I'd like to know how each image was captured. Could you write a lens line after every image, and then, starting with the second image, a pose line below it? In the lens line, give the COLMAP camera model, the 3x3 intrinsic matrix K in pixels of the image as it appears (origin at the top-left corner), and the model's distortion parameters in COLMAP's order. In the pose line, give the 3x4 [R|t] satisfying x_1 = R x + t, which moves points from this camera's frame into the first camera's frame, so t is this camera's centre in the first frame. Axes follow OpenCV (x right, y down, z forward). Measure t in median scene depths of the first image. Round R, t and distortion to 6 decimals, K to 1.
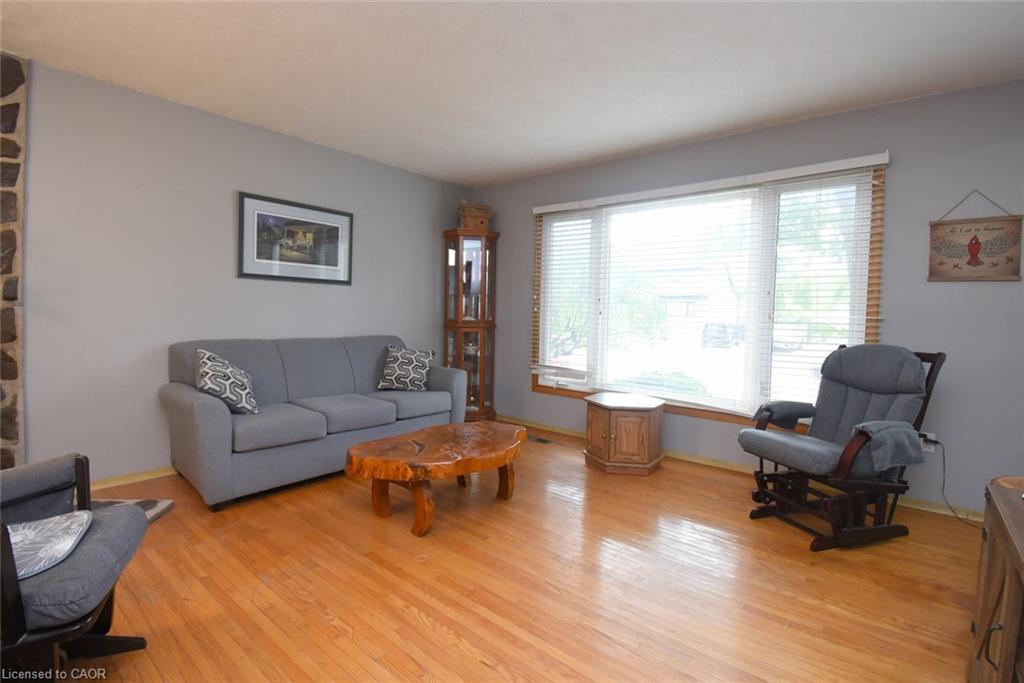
lens RADIAL K [[475.5, 0, 501.0], [0, 475.5, 328.3], [0, 0, 1]] dist [0.020067, -0.027794]
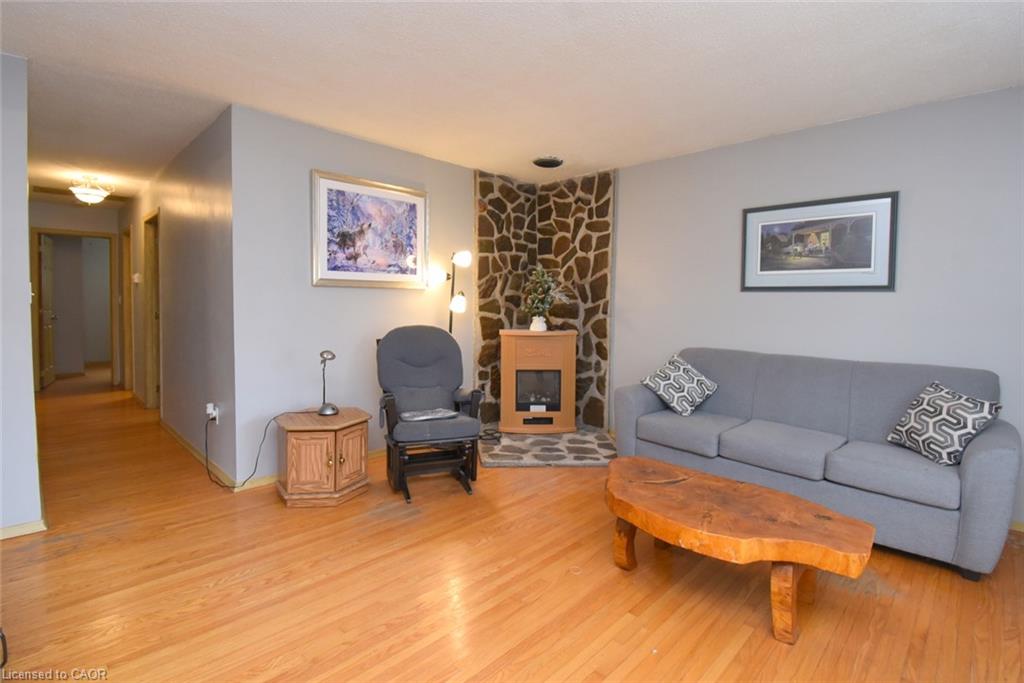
lens RADIAL K [[481.4, 0, 501.9], [0, 481.4, 312.3], [0, 0, 1]] dist [0.024685, -0.028172]
pose [[-0.083259, -0.003050, -0.996523, 0.567683], [-0.048049, 0.998845, 0.000957, -0.038109], [0.995369, 0.047962, -0.083310, 0.589175]]
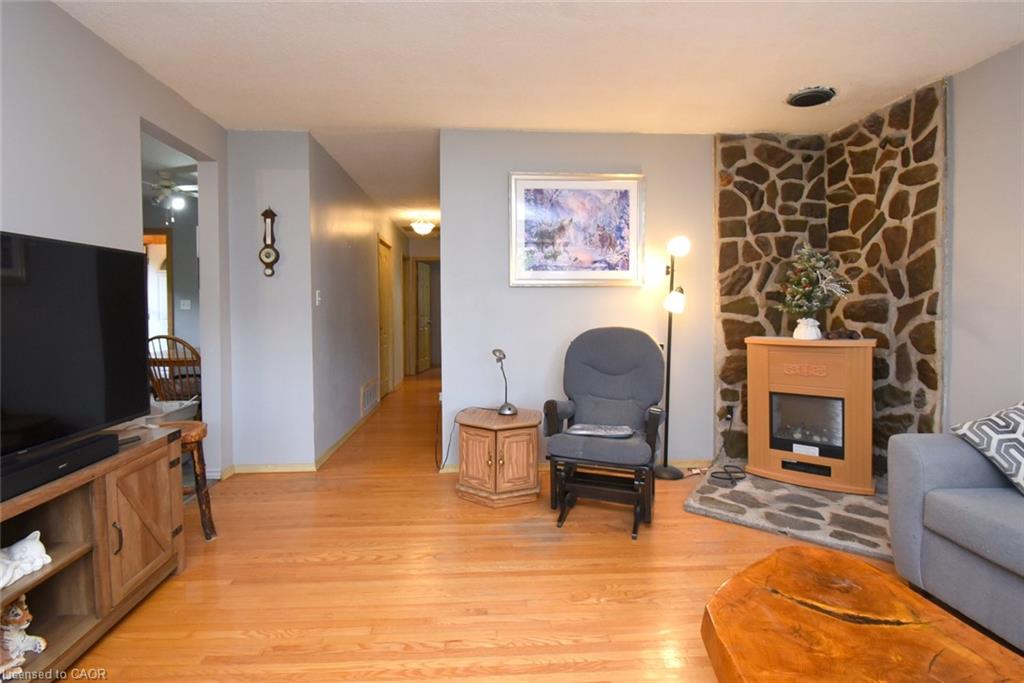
lens RADIAL K [[481.4, 0, 501.9], [0, 481.4, 312.3], [0, 0, 1]] dist [0.024685, -0.028172]
pose [[-0.719544, -0.019949, -0.694160, 0.310633], [-0.040047, 0.999116, 0.012799, -0.030804], [0.693291, 0.037008, -0.719707, 0.846695]]
